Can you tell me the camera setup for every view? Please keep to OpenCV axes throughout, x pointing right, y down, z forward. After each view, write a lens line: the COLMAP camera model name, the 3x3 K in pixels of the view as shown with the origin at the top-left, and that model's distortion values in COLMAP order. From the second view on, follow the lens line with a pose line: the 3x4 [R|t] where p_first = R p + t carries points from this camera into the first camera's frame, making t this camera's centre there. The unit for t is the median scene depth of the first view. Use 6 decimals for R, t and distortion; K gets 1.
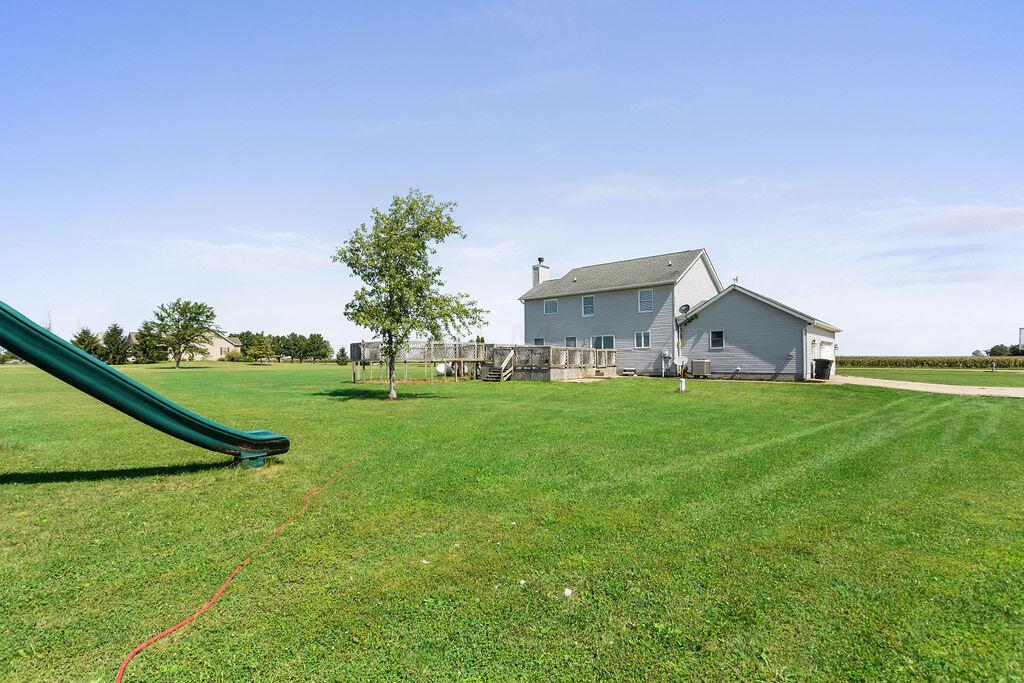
lens RADIAL K [[490.4, 0, 513.0], [0, 490.4, 357.4], [0, 0, 1]] dist [-0.002892, -0.000537]
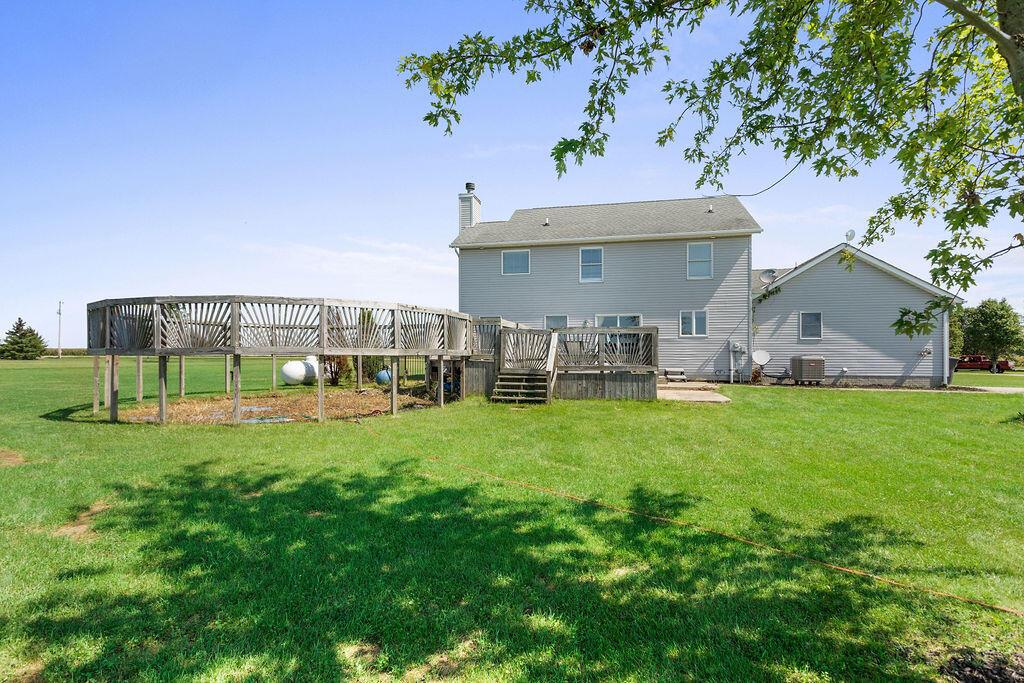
lens RADIAL K [[497.7, 0, 514.6], [0, 497.7, 353.3], [0, 0, 1]] dist [0.004511, 0.000466]
pose [[0.877512, 0.006925, 0.479505, -0.243449], [-0.009162, 0.999955, 0.002327, 0.002973], [-0.479467, -0.006435, 0.877536, 0.576042]]
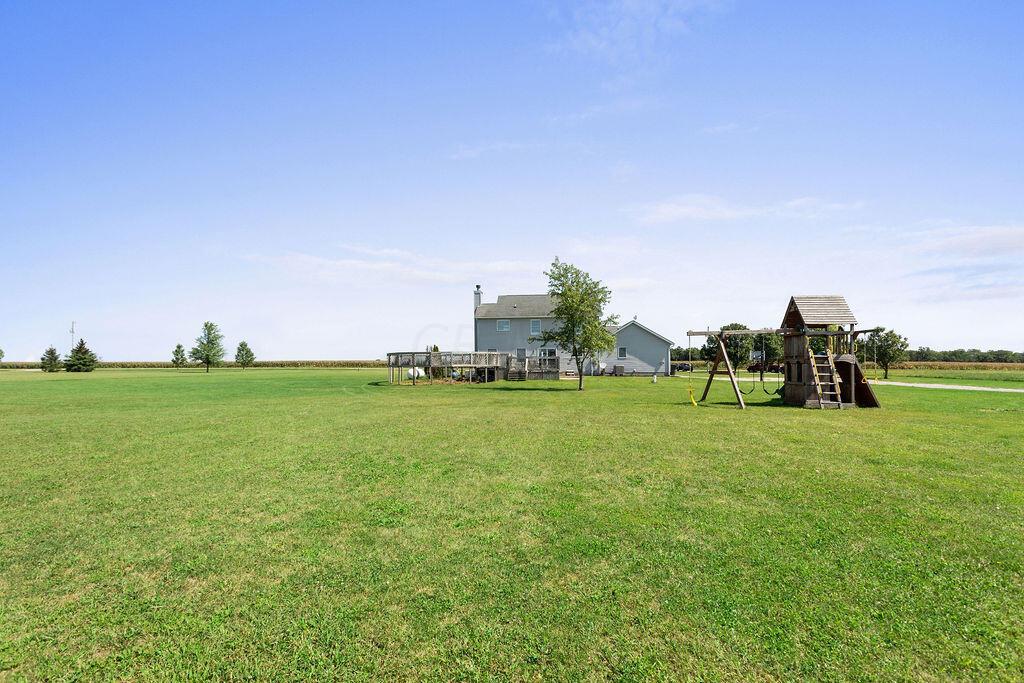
lens RADIAL K [[490.4, 0, 513.0], [0, 490.4, 357.4], [0, 0, 1]] dist [-0.002892, -0.000537]
pose [[0.803116, 0.004337, 0.595807, -0.829631], [-0.000569, 0.999979, -0.006511, -0.008681], [-0.595822, 0.004890, 0.803101, -0.106032]]
